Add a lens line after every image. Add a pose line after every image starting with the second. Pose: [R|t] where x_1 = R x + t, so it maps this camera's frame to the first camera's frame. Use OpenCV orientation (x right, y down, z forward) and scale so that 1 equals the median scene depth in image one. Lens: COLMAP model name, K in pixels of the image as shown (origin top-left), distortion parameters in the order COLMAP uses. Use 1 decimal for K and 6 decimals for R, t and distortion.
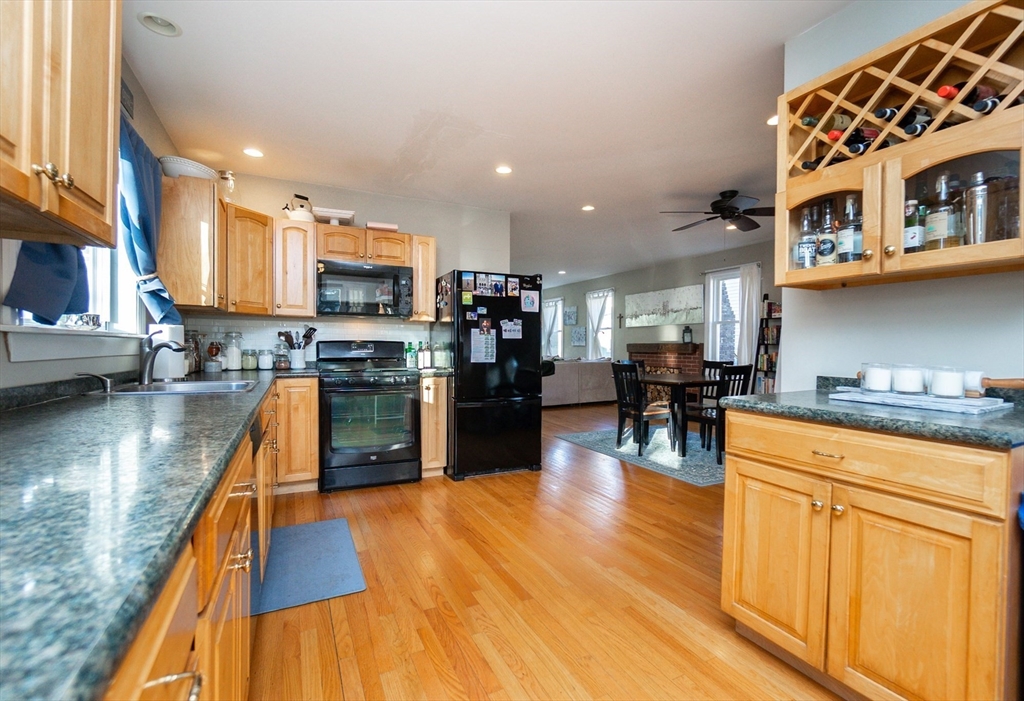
lens RADIAL K [[467.3, 0, 518.9], [0, 467.3, 348.6], [0, 0, 1]] dist [-0.000169, -0.000107]
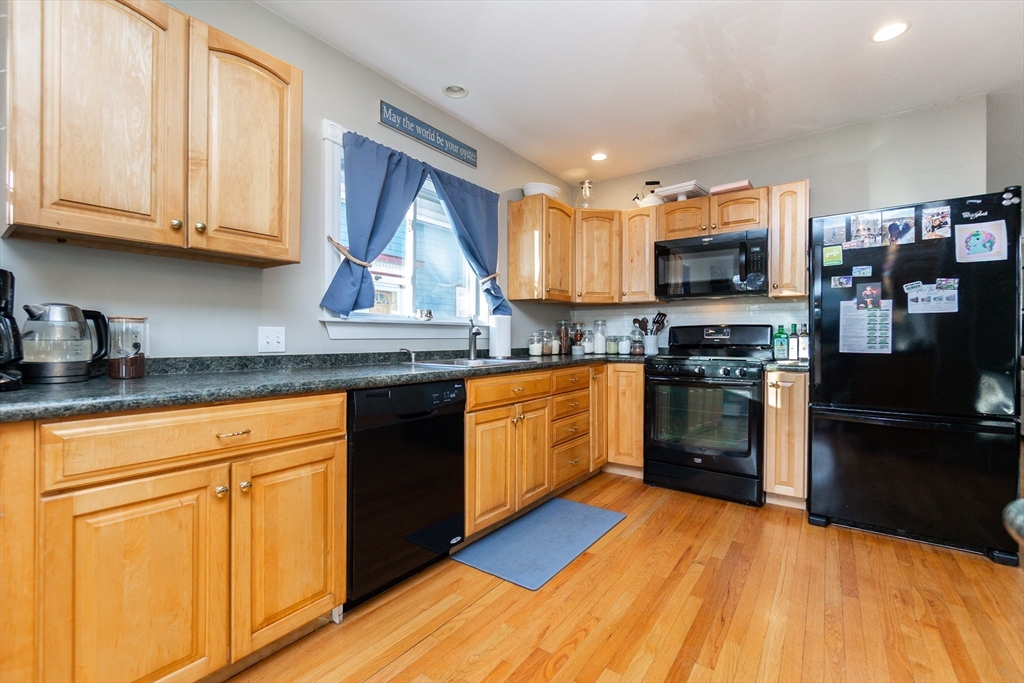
lens RADIAL K [[441.8, 0, 518.9], [0, 441.8, 337.8], [0, 0, 1]] dist [-0.004531, 0.000139]
pose [[0.468248, -0.004638, -0.883585, 0.234556], [0.001657, 0.999989, -0.004371, 0.010794], [0.883595, 0.000582, 0.468251, 0.309053]]
